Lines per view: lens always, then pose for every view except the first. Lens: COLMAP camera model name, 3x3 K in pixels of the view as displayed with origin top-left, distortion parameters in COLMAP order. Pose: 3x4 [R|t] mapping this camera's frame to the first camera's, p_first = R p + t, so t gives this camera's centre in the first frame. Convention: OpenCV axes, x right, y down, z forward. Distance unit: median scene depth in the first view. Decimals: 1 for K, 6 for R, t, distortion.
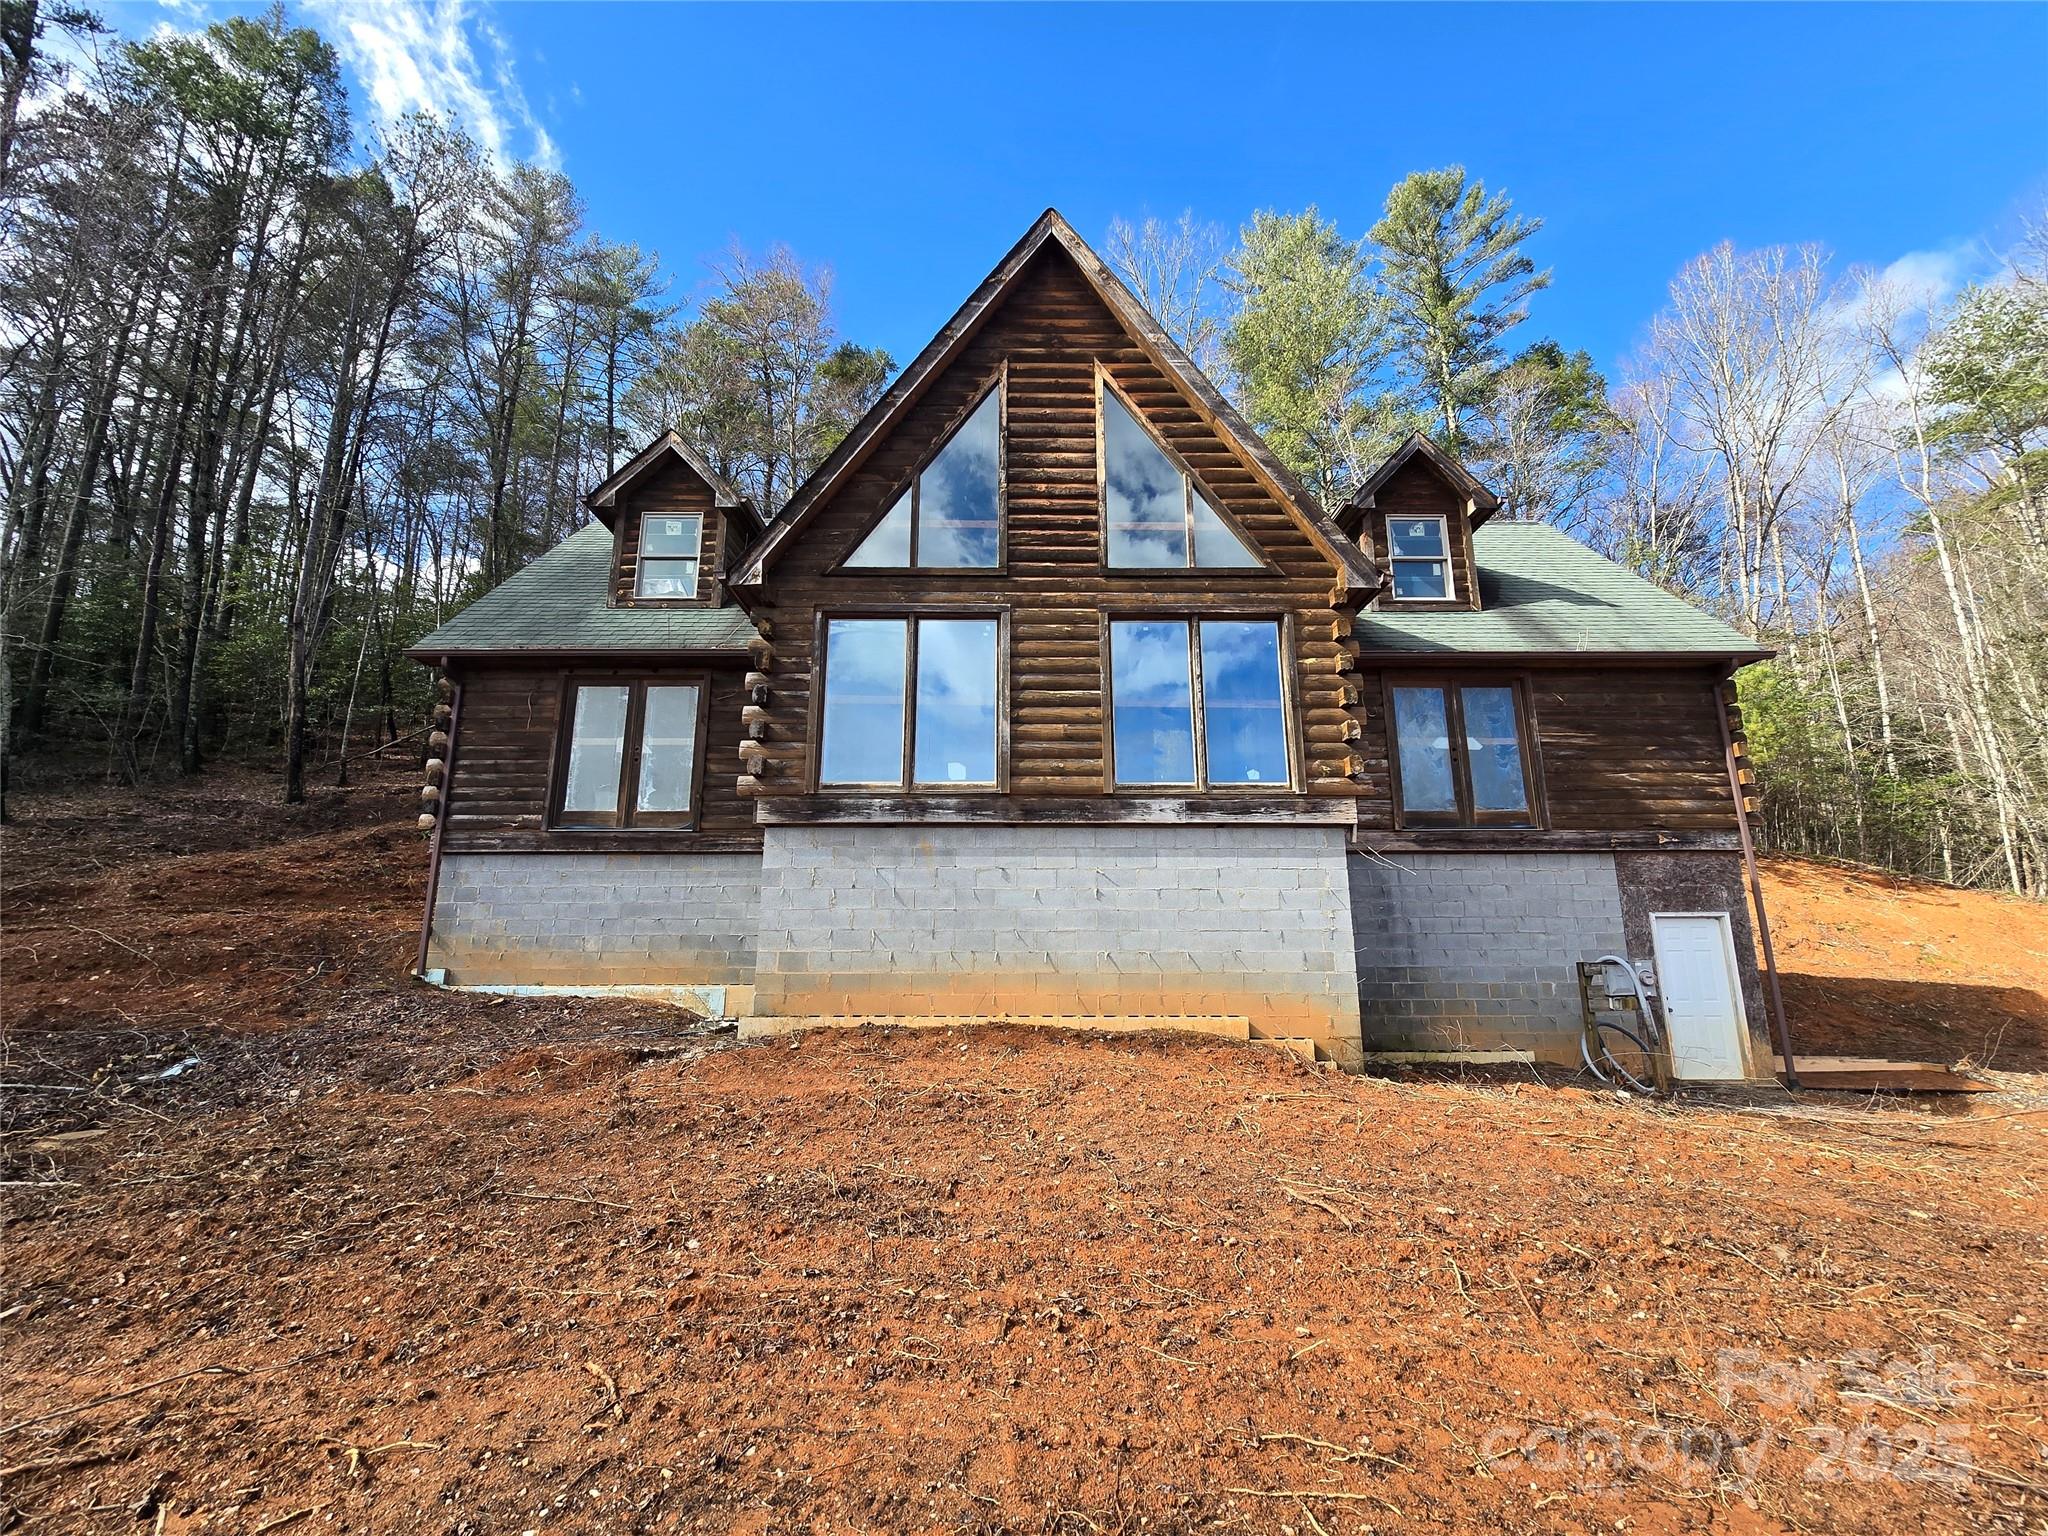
lens RADIAL K [[833.5, 0, 1019.9], [0, 833.5, 768.5], [0, 0, 1]] dist [-0.002821, 0.000555]
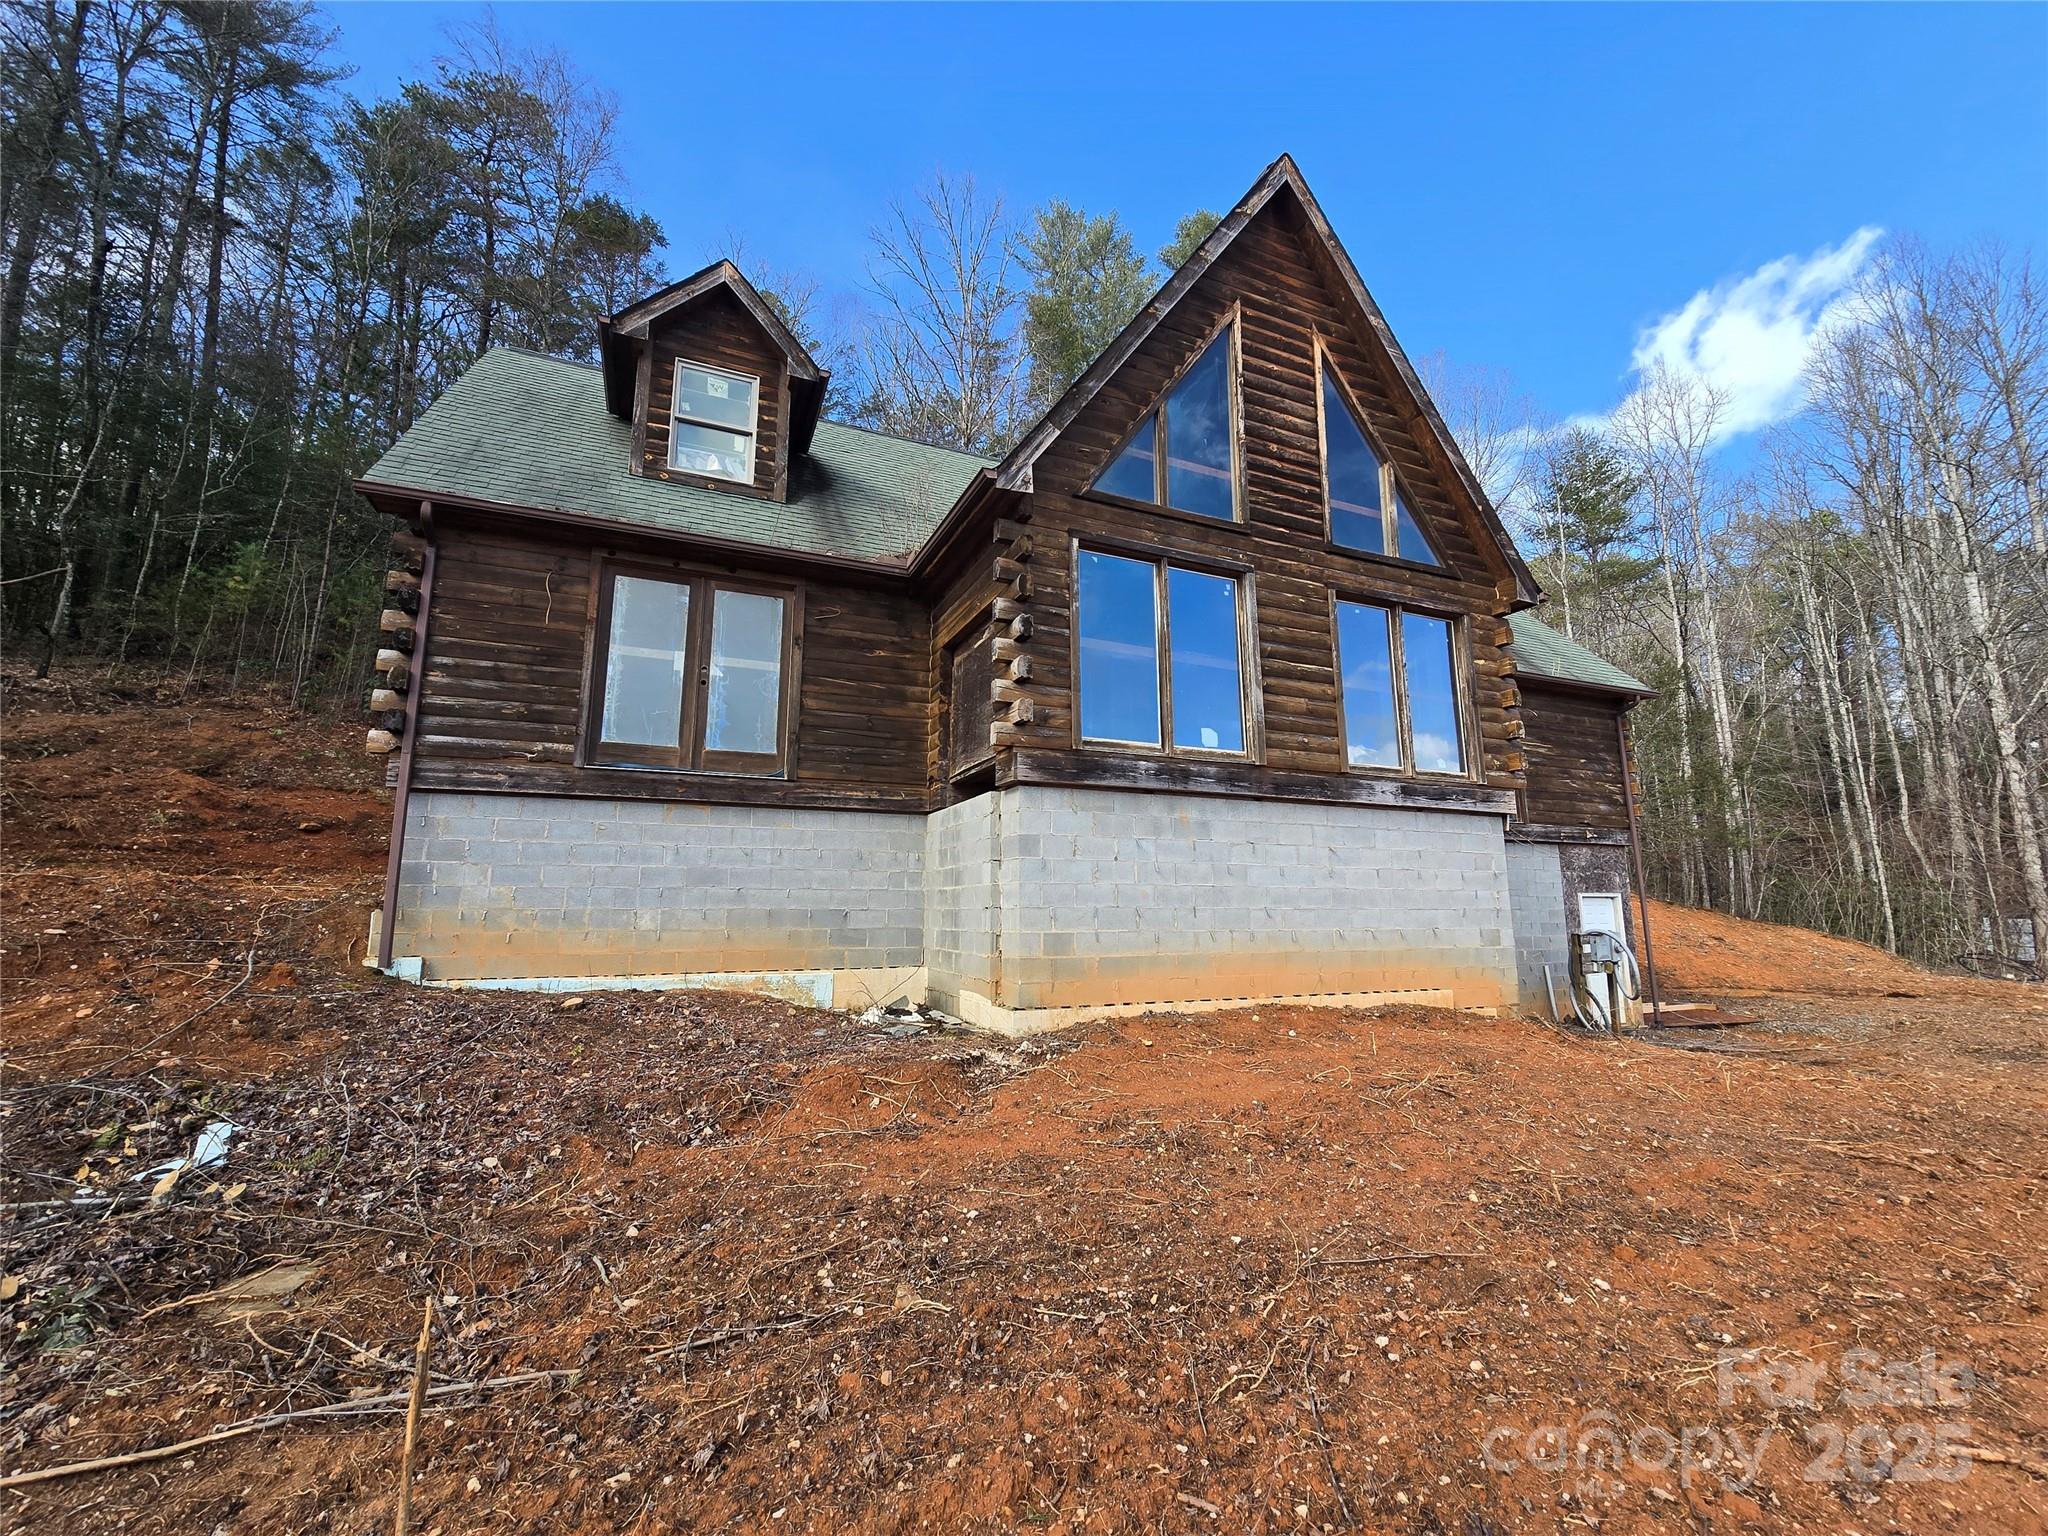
lens RADIAL K [[833.5, 0, 1022.2], [0, 833.5, 767.4], [0, 0, 1]] dist [-0.002821, 0.000555]
pose [[0.920321, 0.067785, 0.385245, -0.532636], [-0.083596, 0.996200, 0.024421, 0.026828], [-0.382126, -0.054680, 0.922491, 0.190051]]
